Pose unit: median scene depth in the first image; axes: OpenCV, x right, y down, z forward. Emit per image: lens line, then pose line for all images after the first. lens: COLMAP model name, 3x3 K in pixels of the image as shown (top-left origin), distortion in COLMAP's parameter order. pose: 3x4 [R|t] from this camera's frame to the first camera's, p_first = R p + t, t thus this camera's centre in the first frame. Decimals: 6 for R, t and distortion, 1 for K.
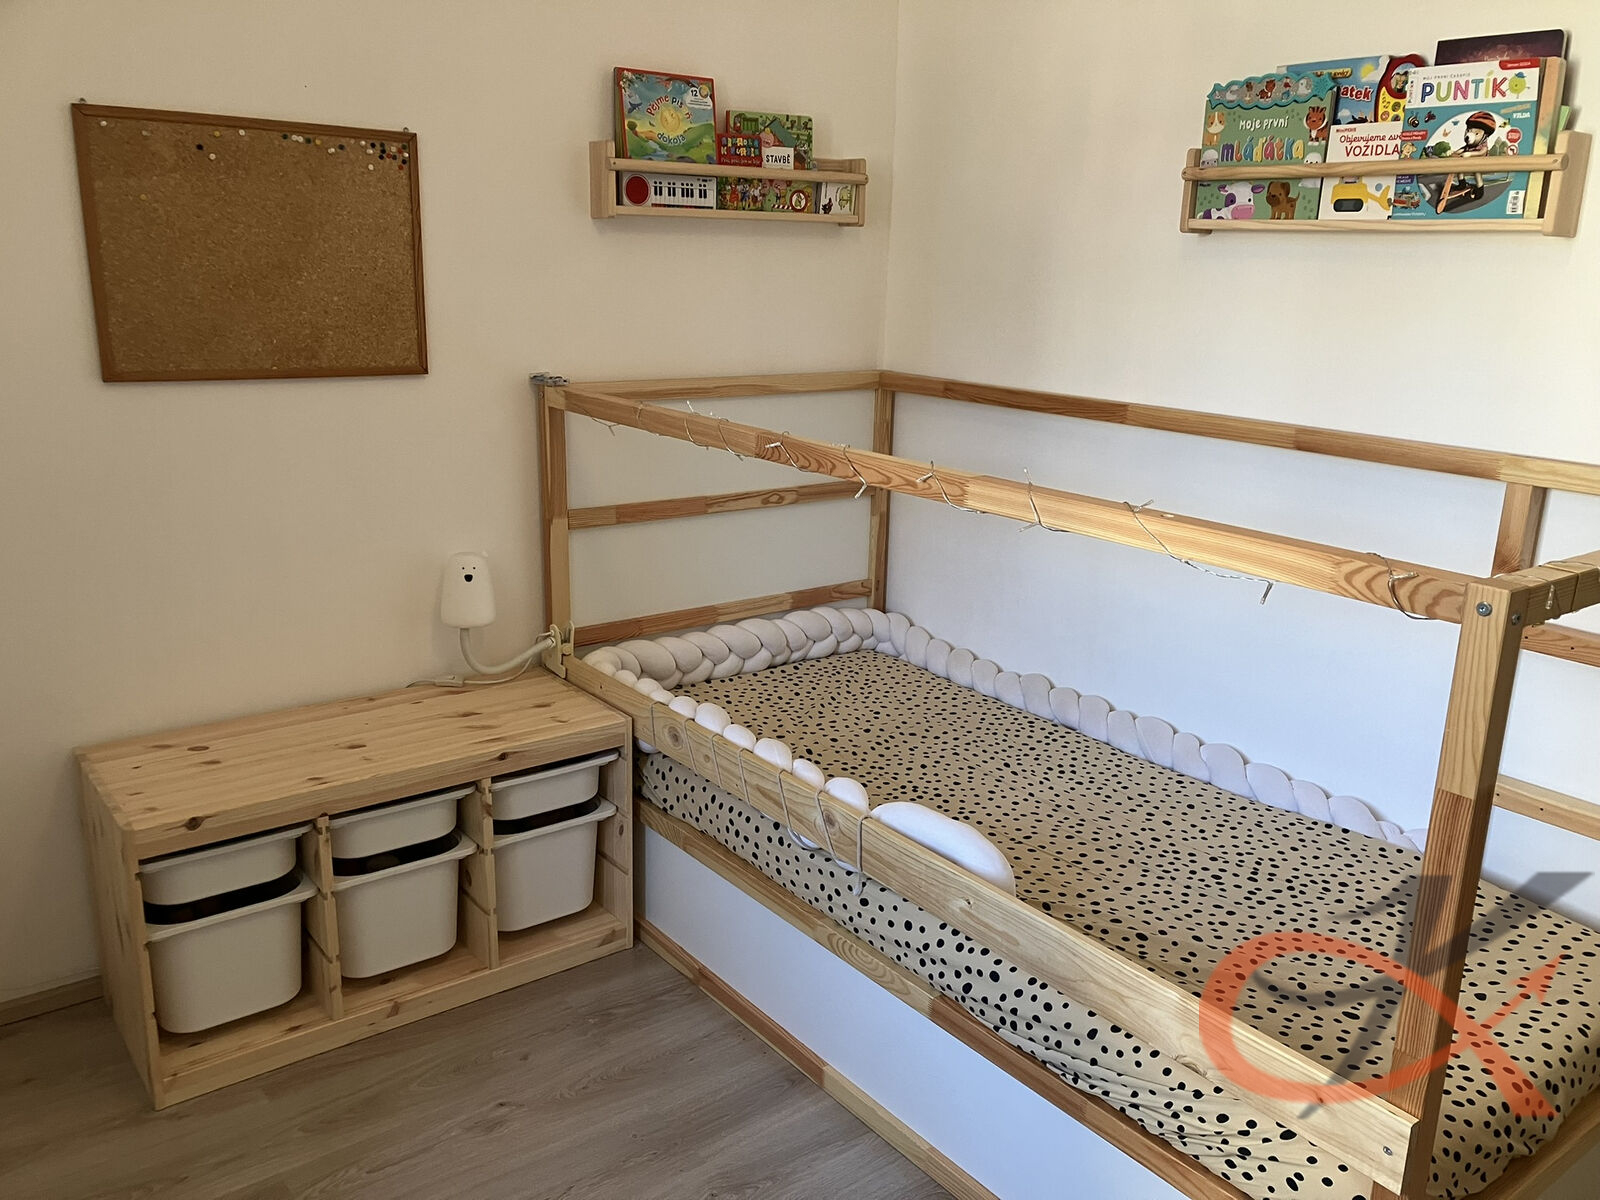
lens RADIAL K [[1289.4, 0, 800.0], [0, 1289.4, 600.0], [0, 0, 1]] dist [0.009168, -0.011814]
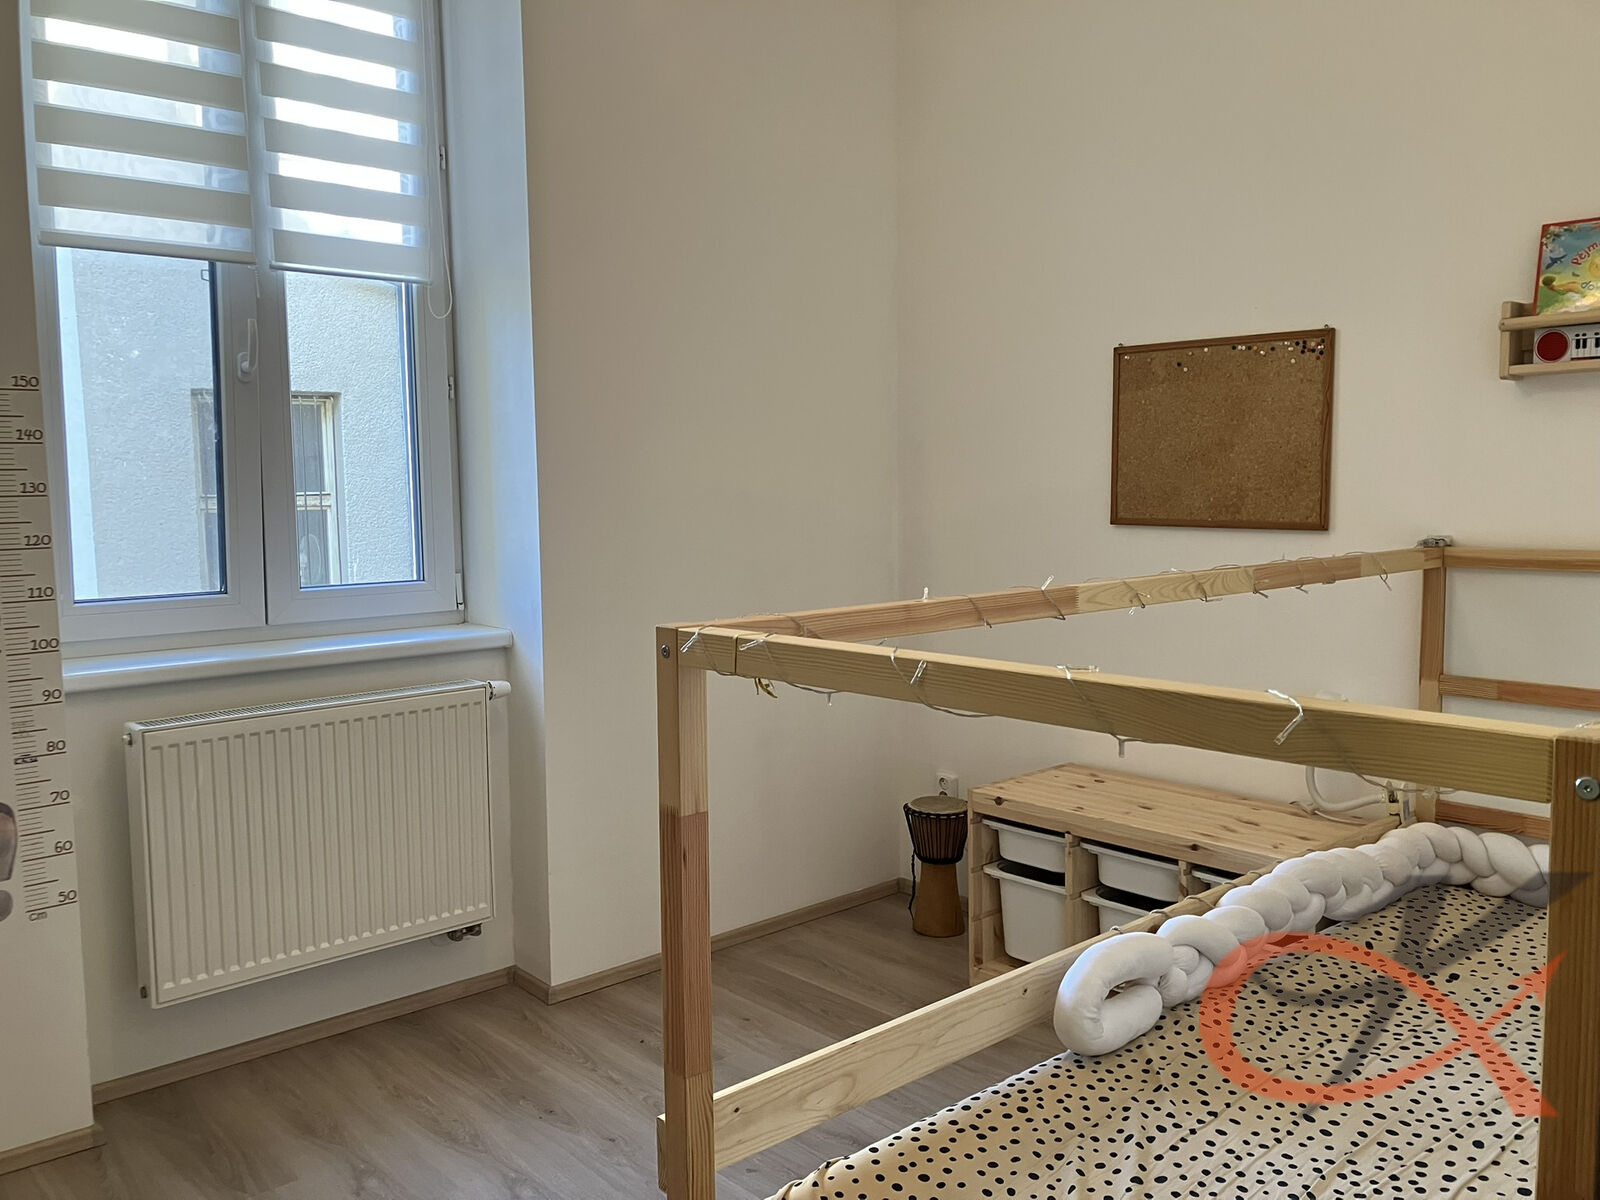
lens RADIAL K [[1289.4, 0, 800.0], [0, 1289.4, 600.0], [0, 0, 1]] dist [0.009168, -0.011814]
pose [[0.079900, 0.073567, -0.994084, 0.857485], [-0.234478, 0.970676, 0.052989, -0.071298], [0.968832, 0.228857, 0.094807, 0.482869]]
